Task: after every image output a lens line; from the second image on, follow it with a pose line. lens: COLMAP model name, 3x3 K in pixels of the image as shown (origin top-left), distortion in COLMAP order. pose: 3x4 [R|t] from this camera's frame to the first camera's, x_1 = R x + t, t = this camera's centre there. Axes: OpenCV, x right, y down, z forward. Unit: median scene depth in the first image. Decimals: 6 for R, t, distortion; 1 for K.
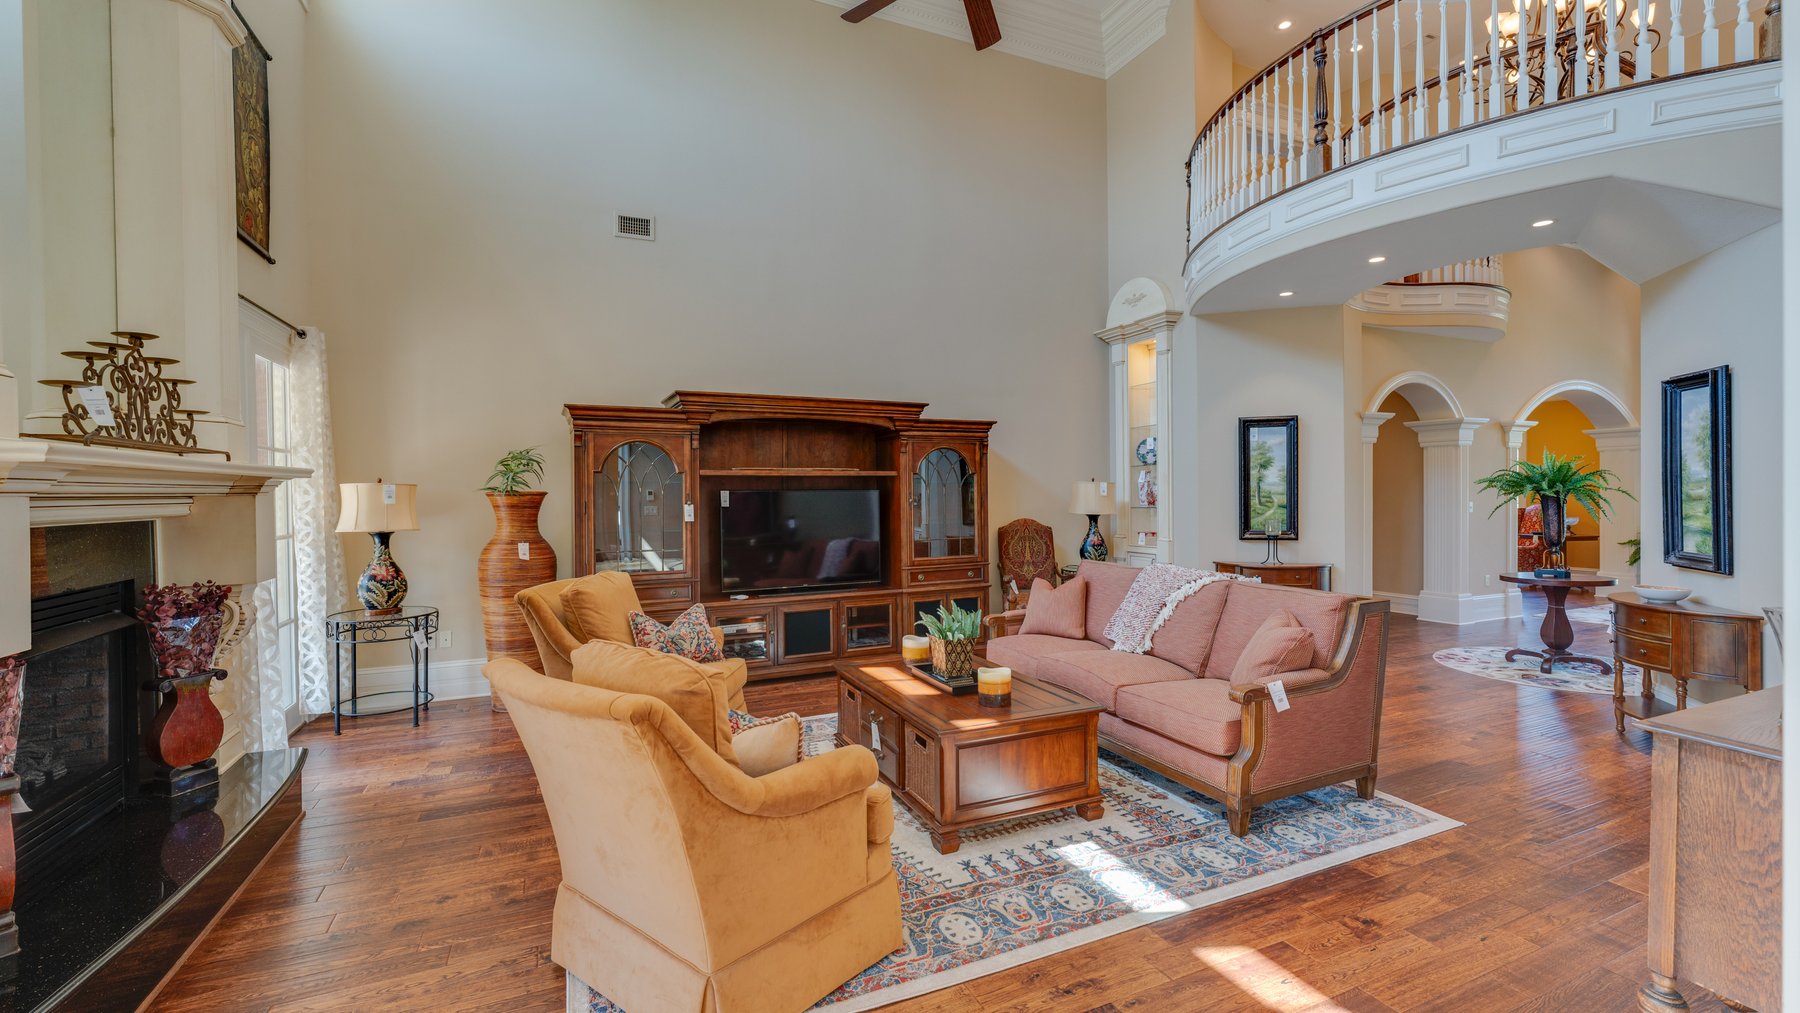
lens RADIAL K [[745.1, 0, 903.4], [0, 745.1, 499.4], [0, 0, 1]] dist [-0.000659, 0.000041]
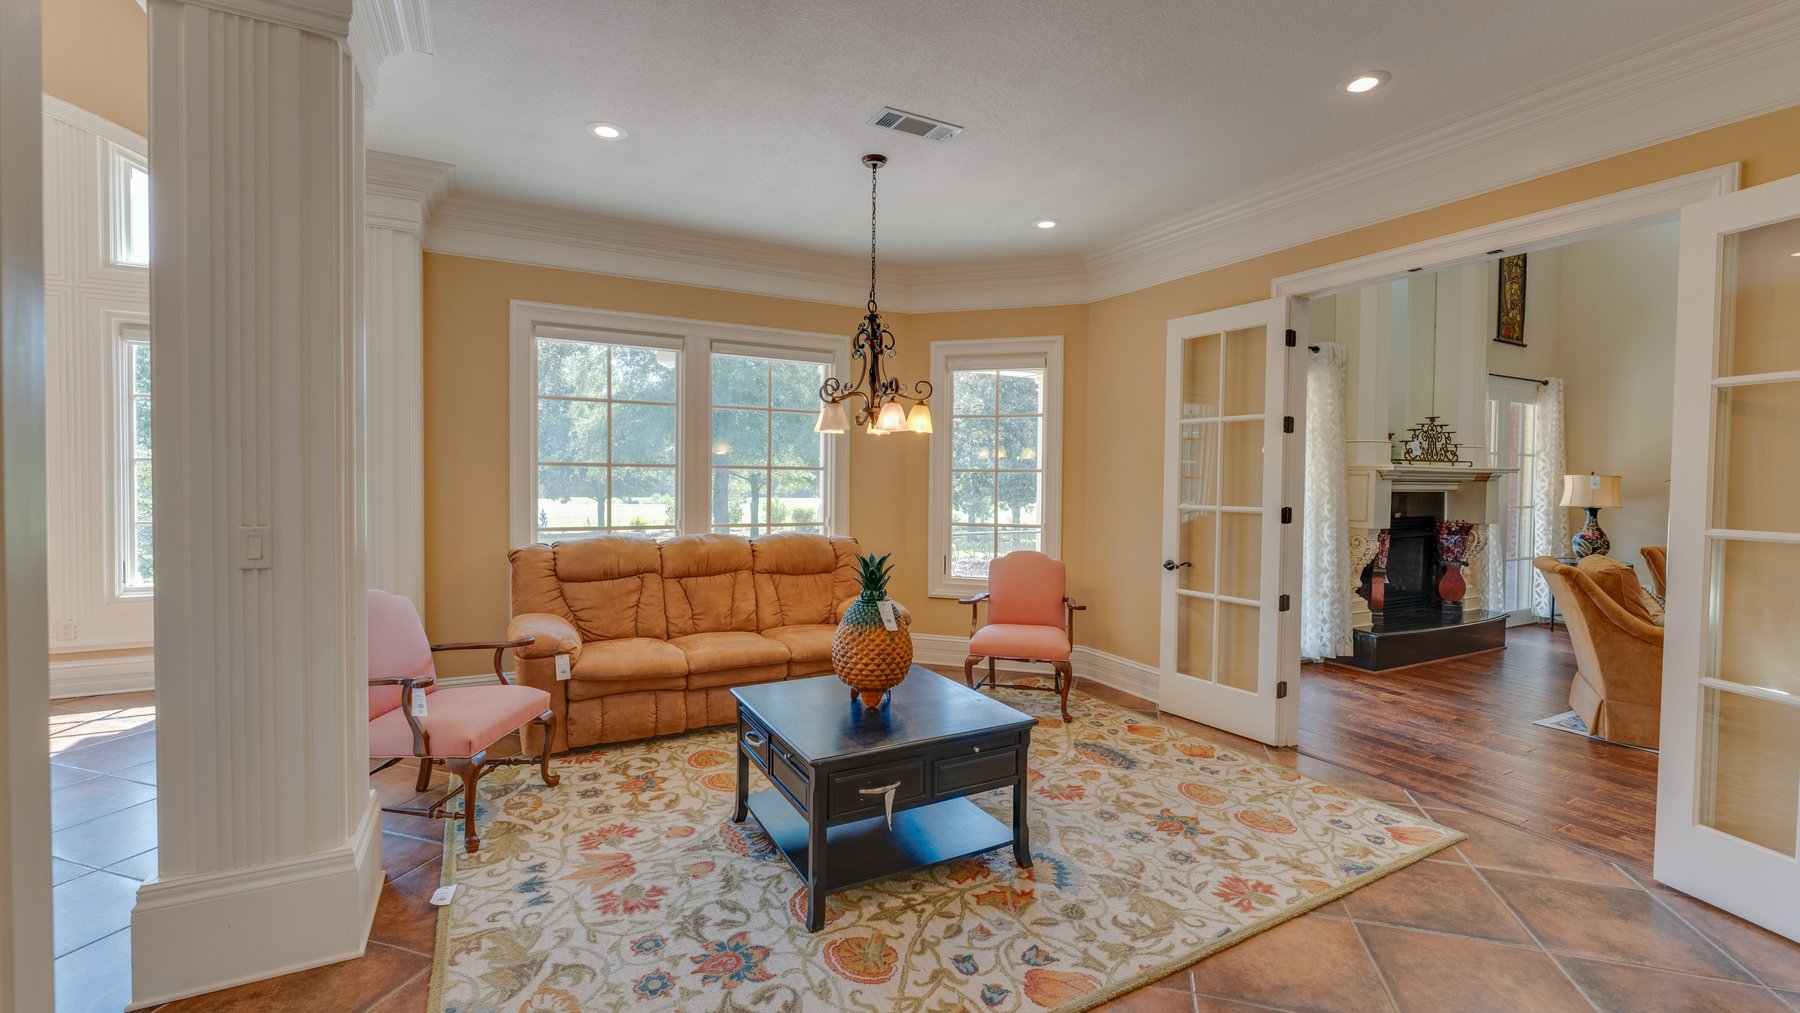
lens RADIAL K [[745.1, 0, 903.4], [0, 745.1, 499.4], [0, 0, 1]] dist [-0.000659, 0.000041]
pose [[0.070825, 0.038592, -0.996742, 0.722001], [-0.020363, 0.999099, 0.037236, 0.000016], [0.997281, 0.017660, 0.071547, -0.508949]]
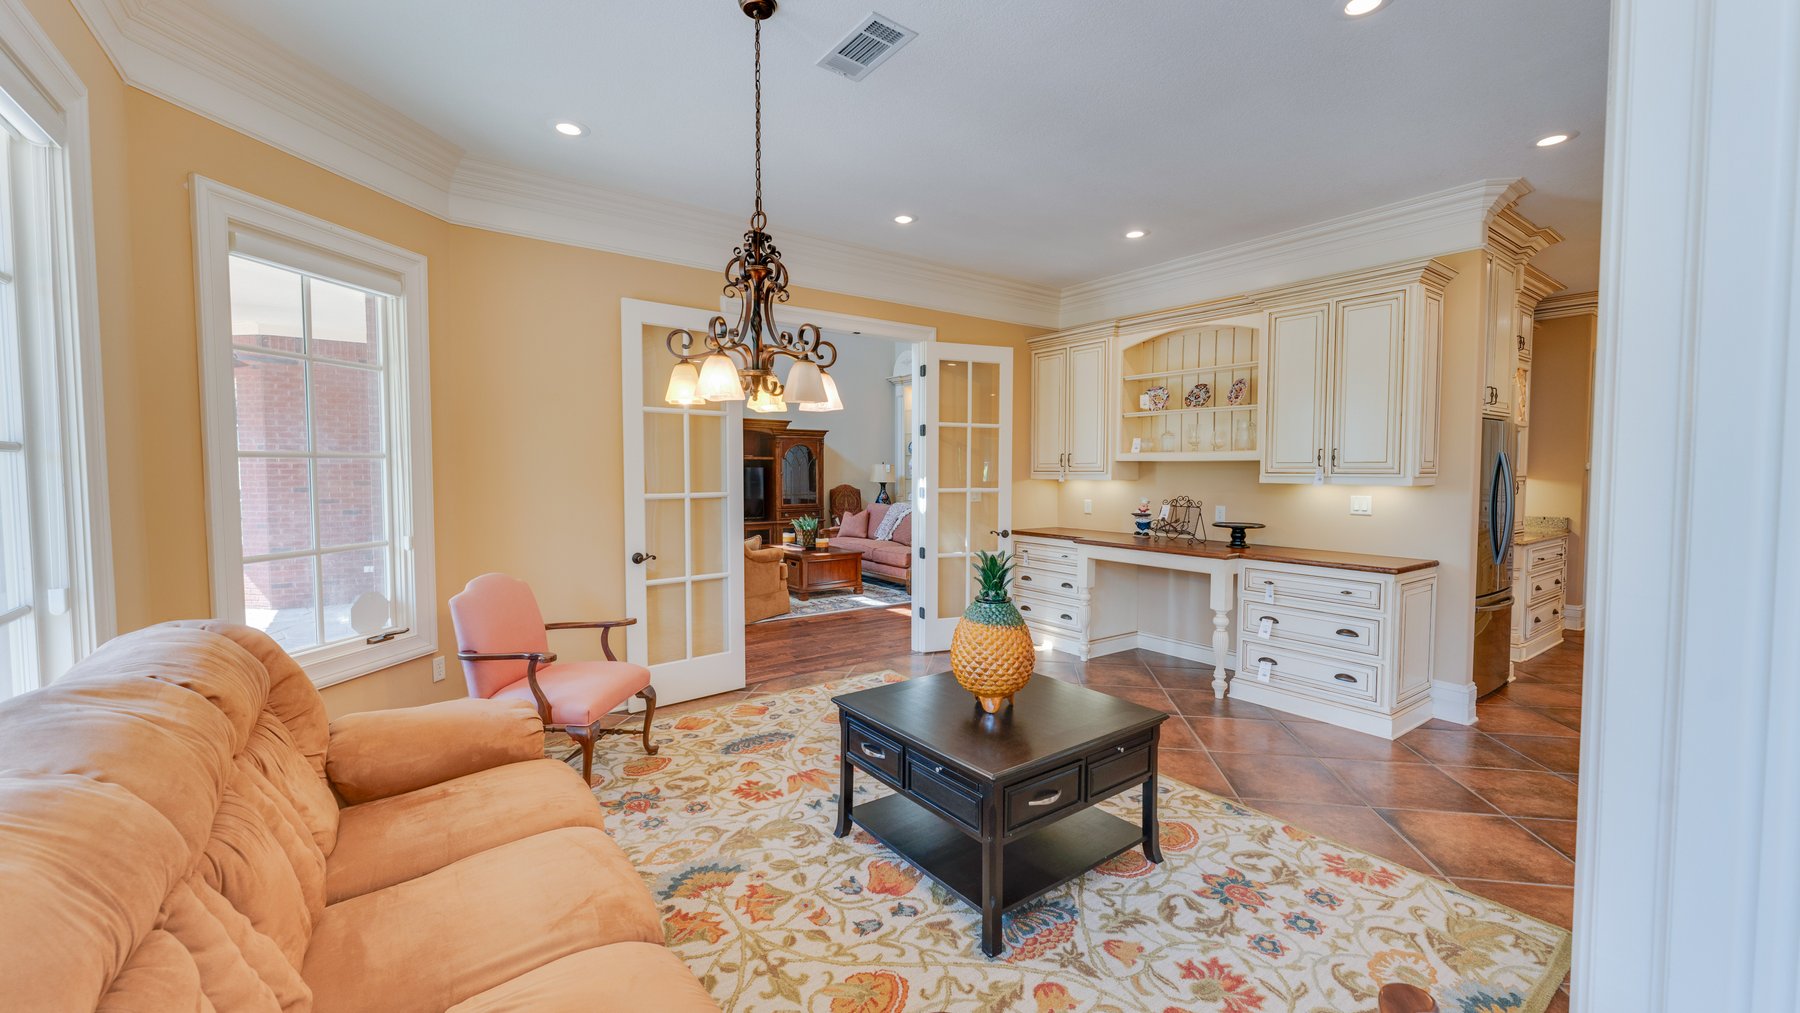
lens RADIAL K [[705.2, 0, 901.8], [0, 705.2, 495.4], [0, 0, 1]] dist [0.002203, 0.000150]
pose [[0.977561, 0.004659, 0.210602, -0.087571], [-0.010354, 0.999610, 0.025947, 0.010434], [-0.210399, -0.027546, 0.977227, -1.021594]]
